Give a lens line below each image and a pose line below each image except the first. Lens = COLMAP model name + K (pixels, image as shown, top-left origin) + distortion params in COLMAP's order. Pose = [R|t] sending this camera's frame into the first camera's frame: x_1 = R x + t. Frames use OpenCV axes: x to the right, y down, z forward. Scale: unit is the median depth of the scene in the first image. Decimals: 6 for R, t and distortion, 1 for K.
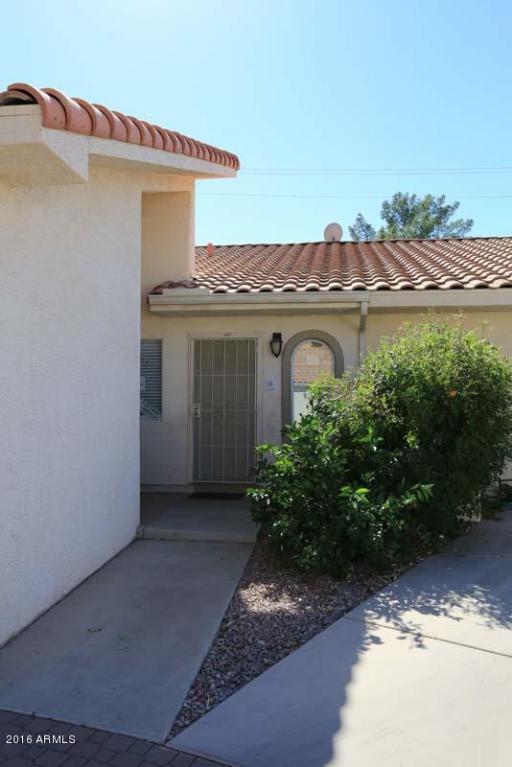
lens RADIAL K [[655.0, 0, 259.8], [0, 655.0, 384.6], [0, 0, 1]] dist [0.012854, 0.008763]
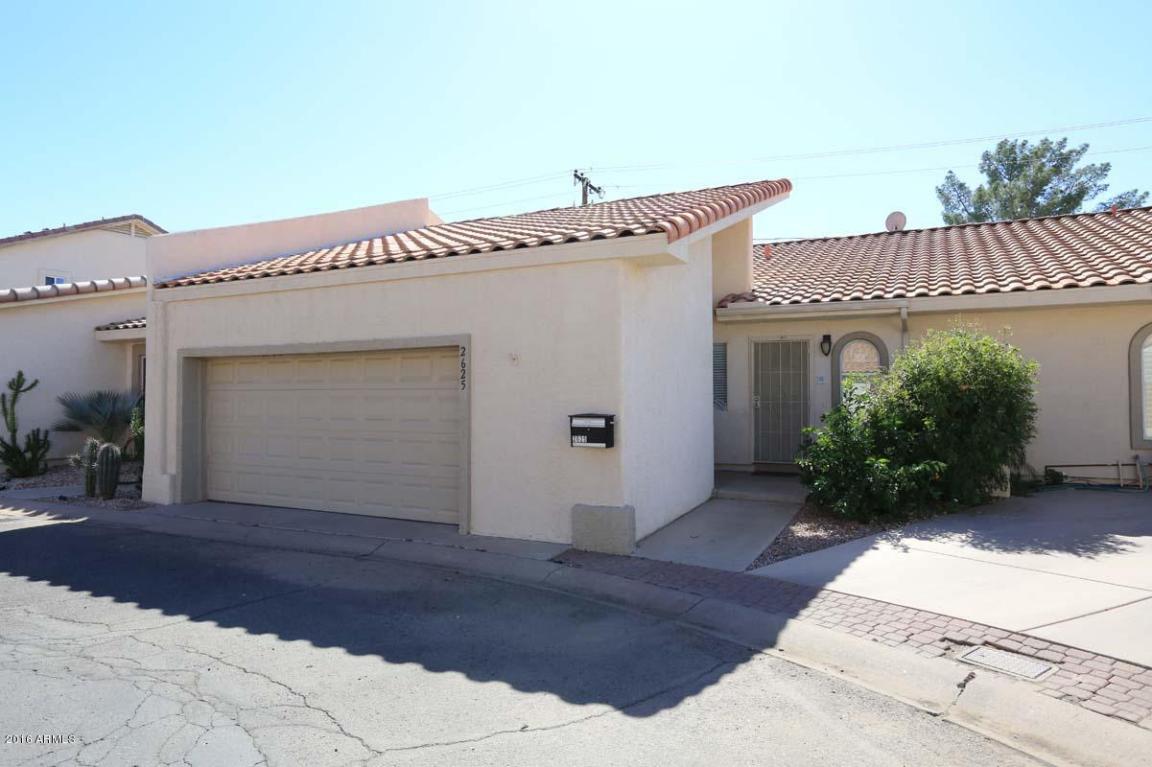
lens RADIAL K [[790.4, 0, 584.8], [0, 790.4, 376.1], [0, 0, 1]] dist [0.007196, 0.014076]
pose [[0.952610, -0.011696, -0.303969, 0.045510], [0.012519, 0.999921, 0.000761, -0.013187], [0.303936, -0.004530, 0.952682, -0.485904]]
